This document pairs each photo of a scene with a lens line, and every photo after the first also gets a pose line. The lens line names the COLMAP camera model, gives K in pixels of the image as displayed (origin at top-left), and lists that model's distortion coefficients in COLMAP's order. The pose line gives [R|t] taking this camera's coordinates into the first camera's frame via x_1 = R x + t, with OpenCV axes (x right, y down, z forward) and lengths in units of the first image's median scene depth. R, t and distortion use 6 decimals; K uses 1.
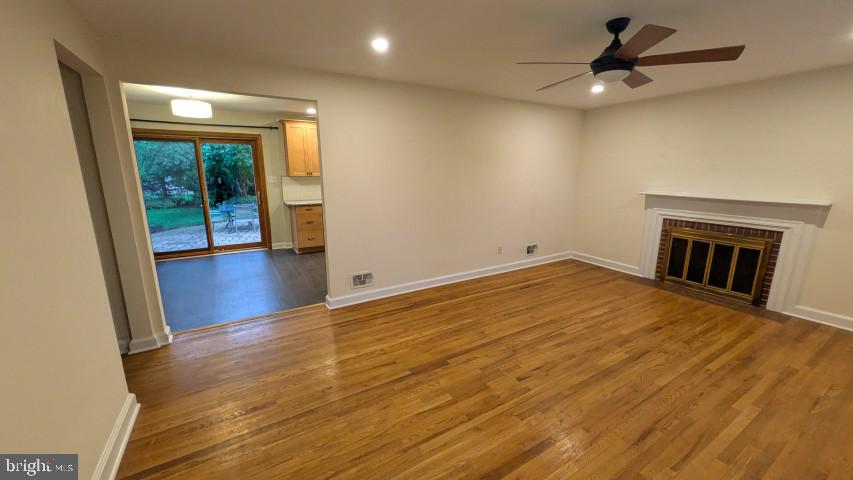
lens RADIAL K [[333.6, 0, 434.4], [0, 333.6, 247.3], [0, 0, 1]] dist [-0.000199, -0.000311]
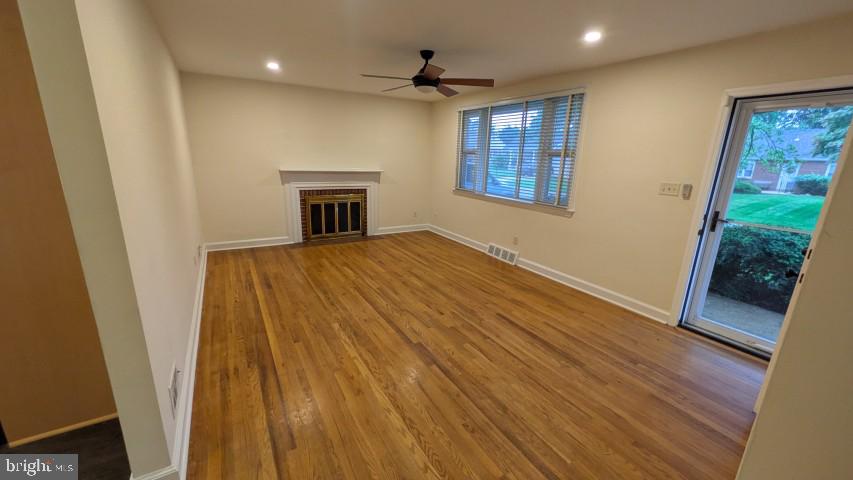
lens RADIAL K [[333.6, 0, 435.1], [0, 333.6, 235.6], [0, 0, 1]] dist [-0.000199, -0.000311]
pose [[-0.008961, -0.240130, 0.970699, -0.658651], [0.196327, 0.951422, 0.237173, -0.151444], [-0.980497, 0.192700, 0.038619, 0.631883]]
